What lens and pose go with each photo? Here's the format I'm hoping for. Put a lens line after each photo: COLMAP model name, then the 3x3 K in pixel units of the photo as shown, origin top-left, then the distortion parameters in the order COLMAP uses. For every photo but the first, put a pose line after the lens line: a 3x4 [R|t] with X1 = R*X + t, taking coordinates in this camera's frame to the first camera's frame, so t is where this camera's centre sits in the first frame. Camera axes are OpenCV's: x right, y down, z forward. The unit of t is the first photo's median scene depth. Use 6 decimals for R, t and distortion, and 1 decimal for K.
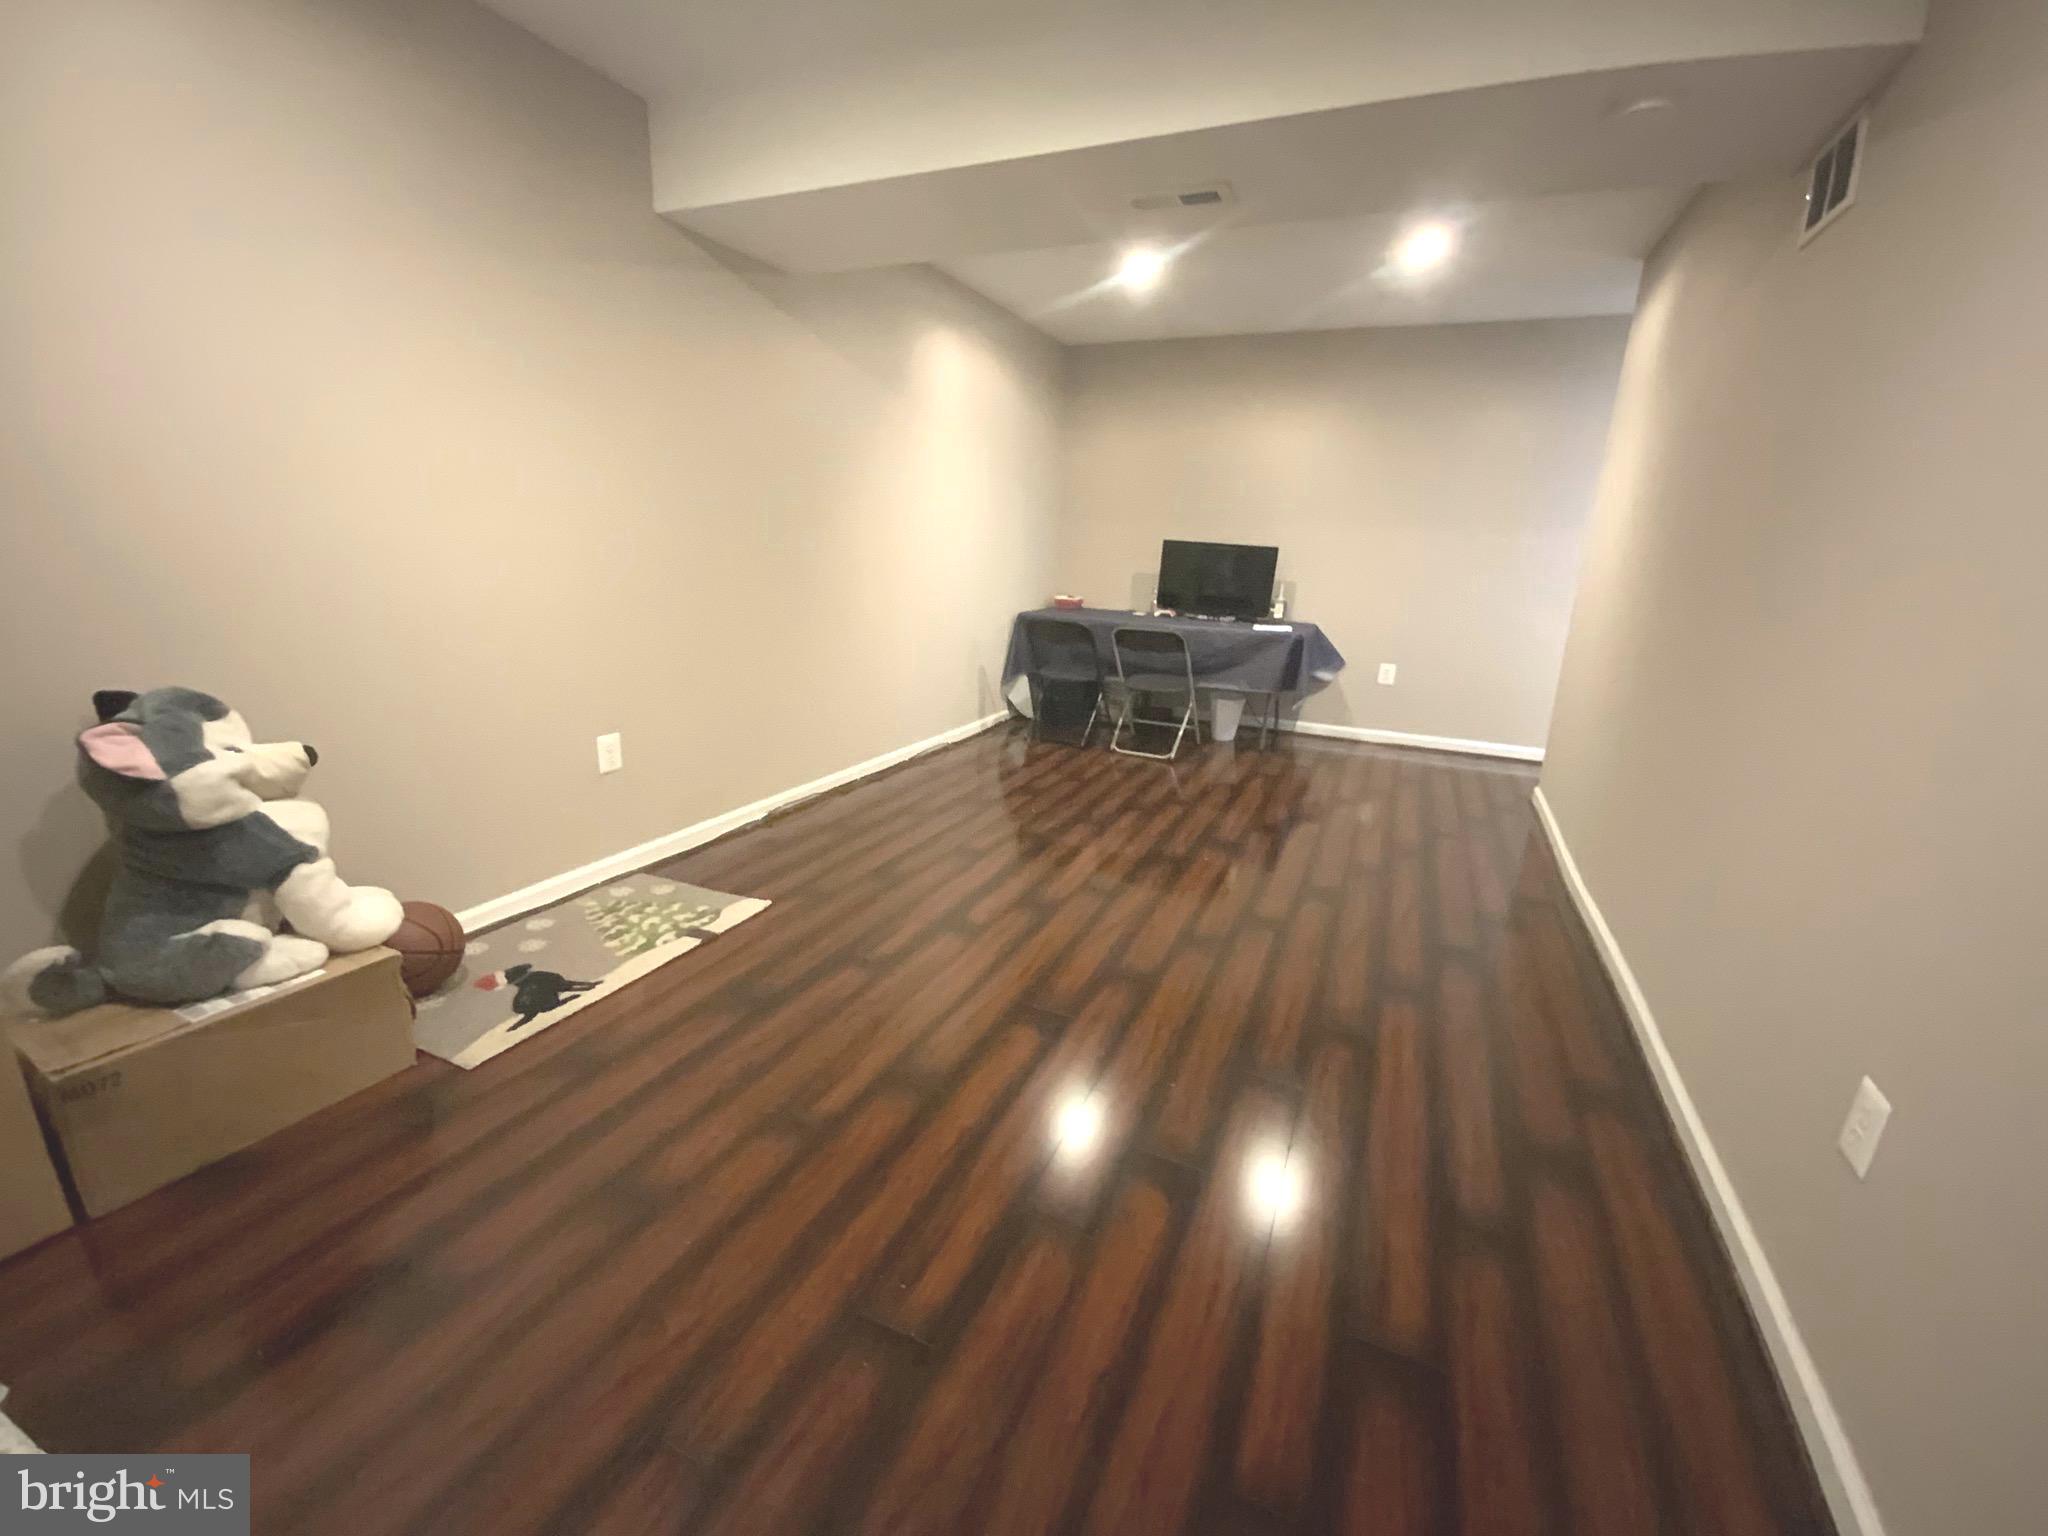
lens RADIAL K [[836.8, 0, 1030.7], [0, 836.8, 775.3], [0, 0, 1]] dist [0.030870, -0.022151]
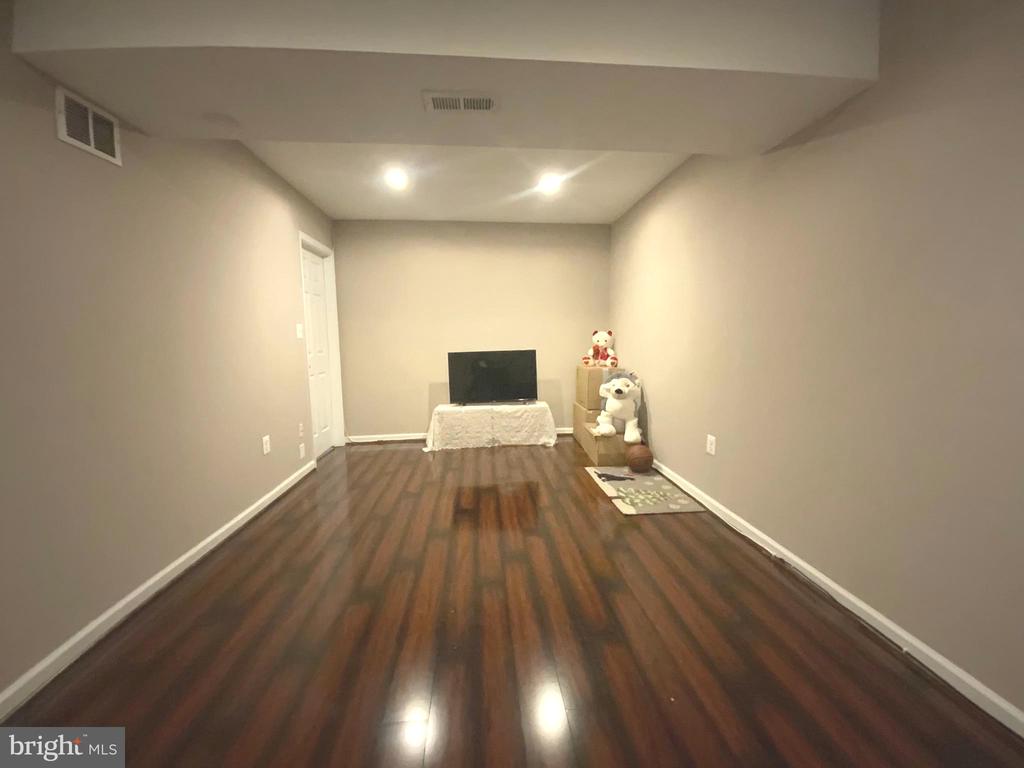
lens RADIAL K [[418.4, 0, 515.4], [0, 418.4, 387.7], [0, 0, 1]] dist [0.030870, -0.022151]
pose [[-0.865956, 0.031643, -0.499117, 0.412901], [-0.160499, 0.927625, 0.337272, -0.430587], [0.473666, 0.372171, -0.798204, 1.587574]]
